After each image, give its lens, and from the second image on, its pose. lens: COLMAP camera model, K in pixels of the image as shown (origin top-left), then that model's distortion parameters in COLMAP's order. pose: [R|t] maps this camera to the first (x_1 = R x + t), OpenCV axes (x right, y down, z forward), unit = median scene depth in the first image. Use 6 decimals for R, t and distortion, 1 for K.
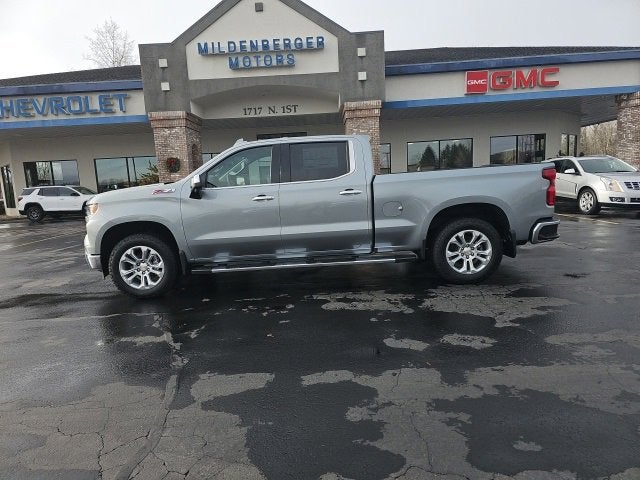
lens RADIAL K [[416.3, 0, 318.3], [0, 416.3, 239.8], [0, 0, 1]] dist [0.065460, -0.051889]
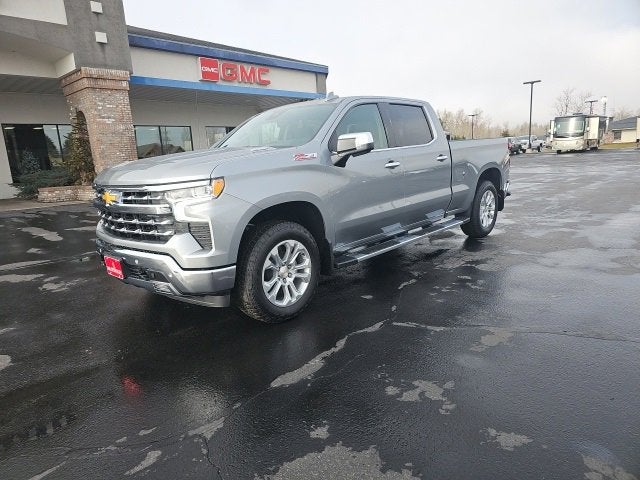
lens RADIAL K [[416.3, 0, 309.8], [0, 416.3, 241.4], [0, 0, 1]] dist [0.065460, -0.051889]
pose [[0.685194, -0.133079, 0.716100, -0.258160], [0.120840, 0.990312, 0.068413, -0.007094], [-0.718267, 0.039658, 0.694637, 0.156774]]
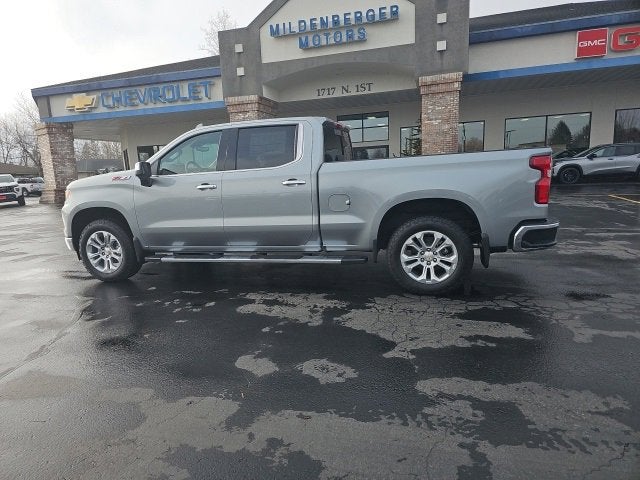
lens RADIAL K [[416.3, 0, 310.9], [0, 416.3, 242.6], [0, 0, 1]] dist [0.065460, -0.051889]
pose [[0.960521, 0.054842, -0.272748, 0.106216], [-0.041162, 0.997602, 0.055632, -0.010726], [0.275145, -0.042209, 0.960476, 0.042656]]
